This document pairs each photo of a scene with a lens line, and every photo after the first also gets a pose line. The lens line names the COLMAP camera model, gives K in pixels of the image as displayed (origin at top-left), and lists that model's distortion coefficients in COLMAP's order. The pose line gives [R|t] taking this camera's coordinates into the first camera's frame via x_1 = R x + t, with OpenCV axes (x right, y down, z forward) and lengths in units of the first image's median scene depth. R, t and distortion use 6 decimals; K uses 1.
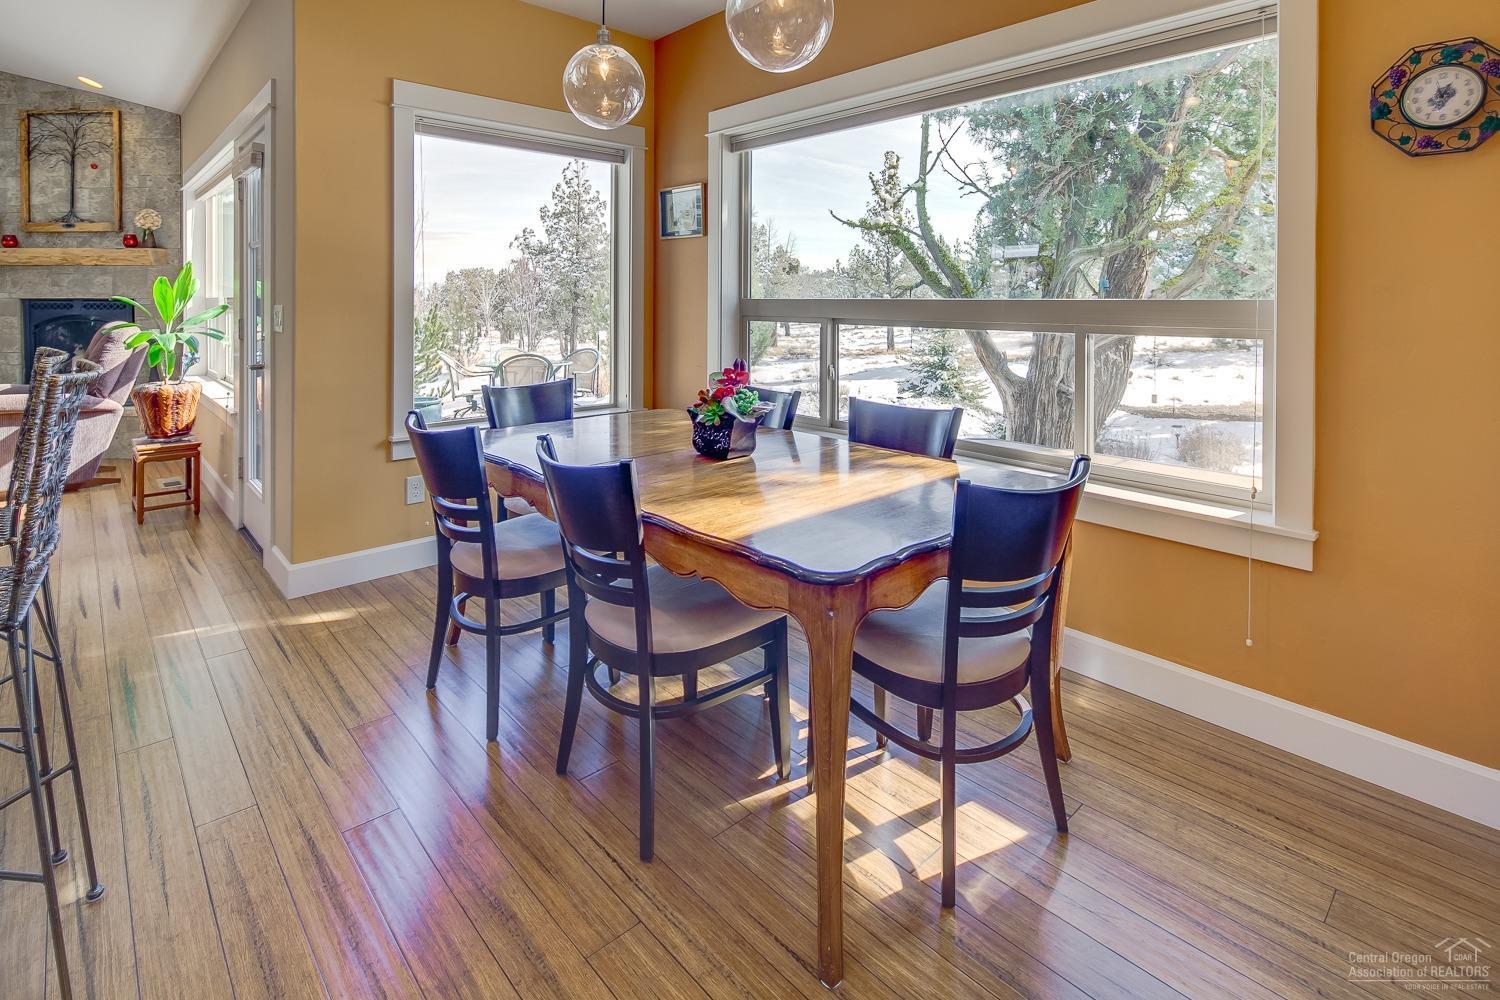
lens RADIAL K [[723.6, 0, 717.0], [0, 723.6, 303.5], [0, 0, 1]] dist [-0.000855, -0.003109]
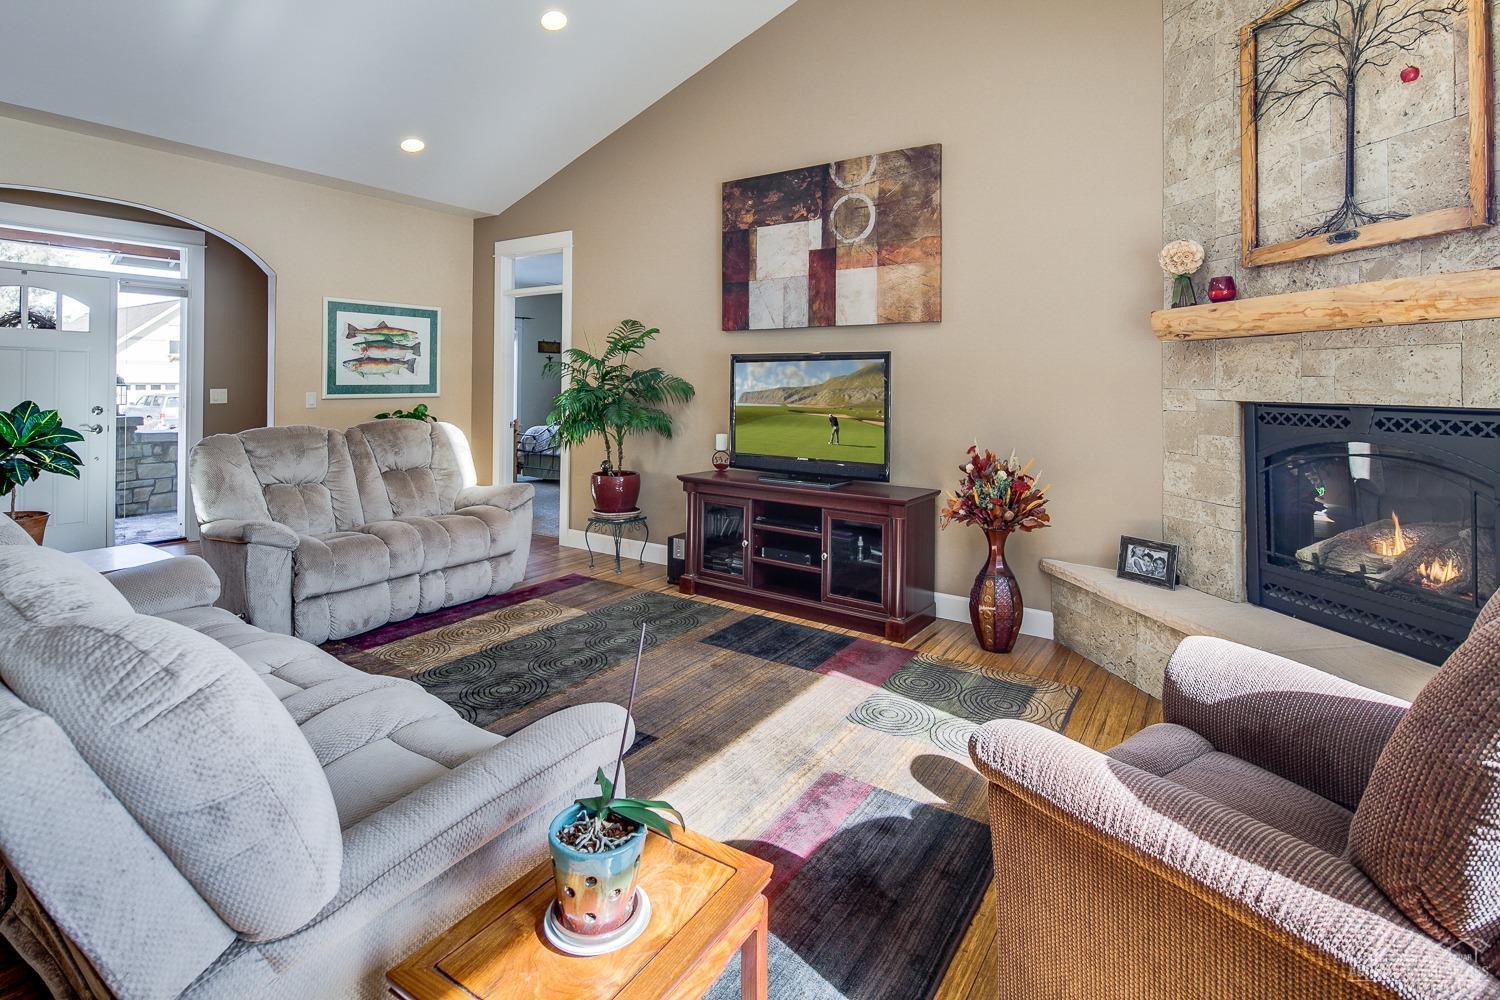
lens RADIAL K [[723.6, 0, 738.1], [0, 723.6, 374.9], [0, 0, 1]] dist [-0.000855, -0.003109]
pose [[0.226843, -0.012912, -0.973846, -0.557886], [-0.015041, 0.999746, -0.016759, -0.012087], [0.973815, 0.018449, 0.226591, 0.548317]]
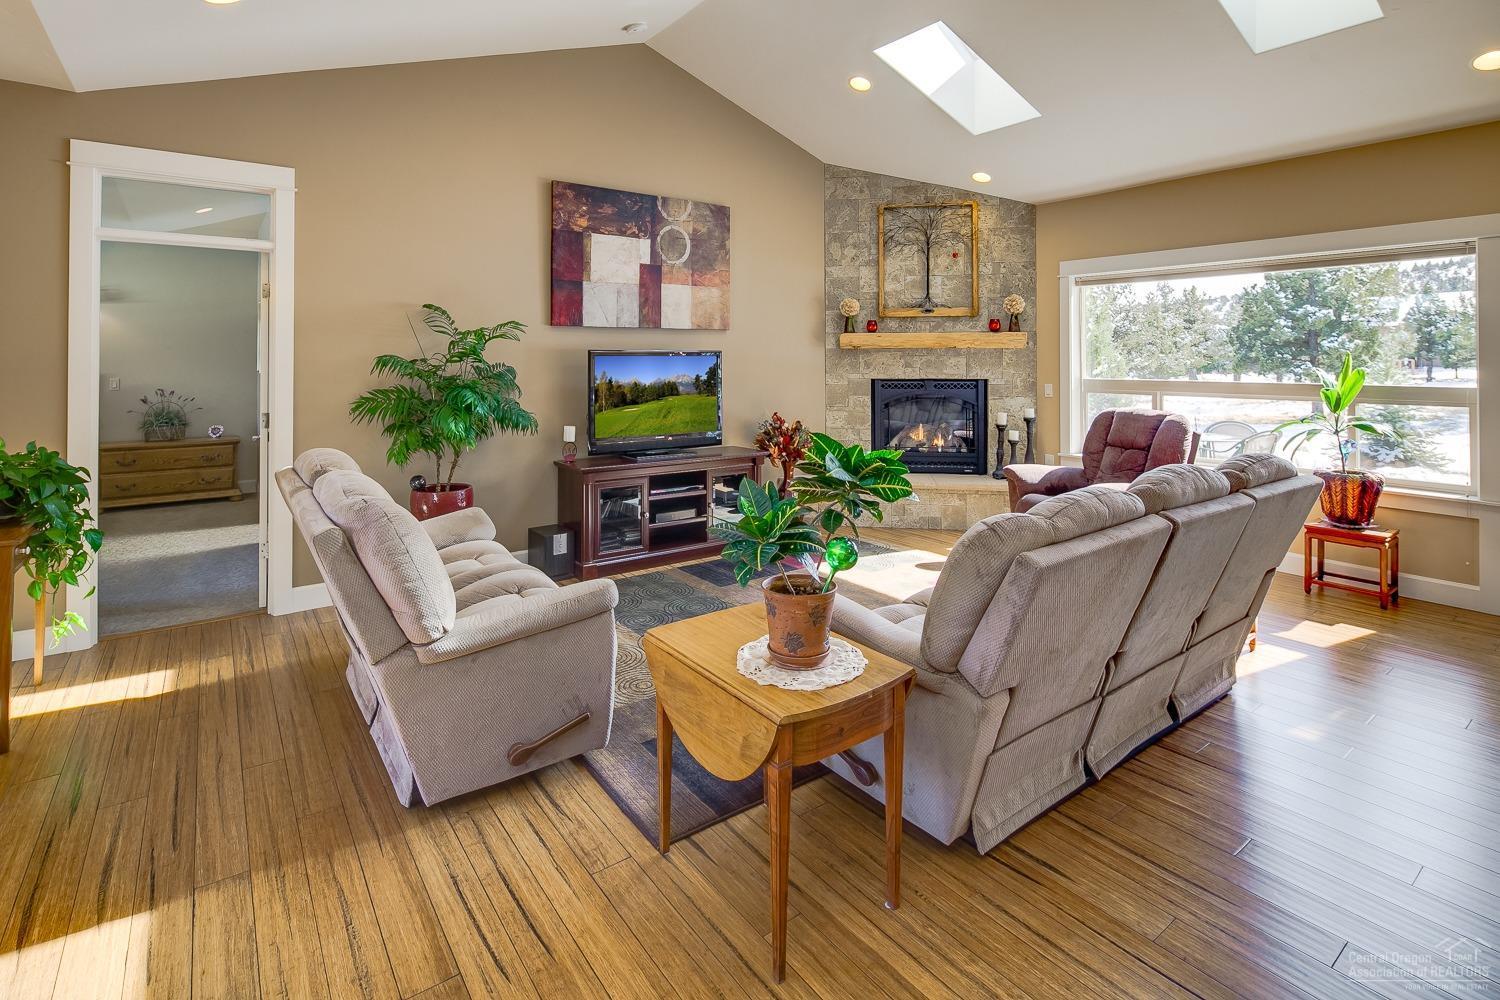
lens RADIAL K [[723.6, 0, 741.5], [0, 723.6, 347.1], [0, 0, 1]] dist [-0.000855, -0.003109]
pose [[0.994380, -0.006619, -0.105662, -1.057507], [0.004122, 0.999707, -0.023831, -0.029773], [0.105789, 0.023262, 0.994117, -0.093491]]
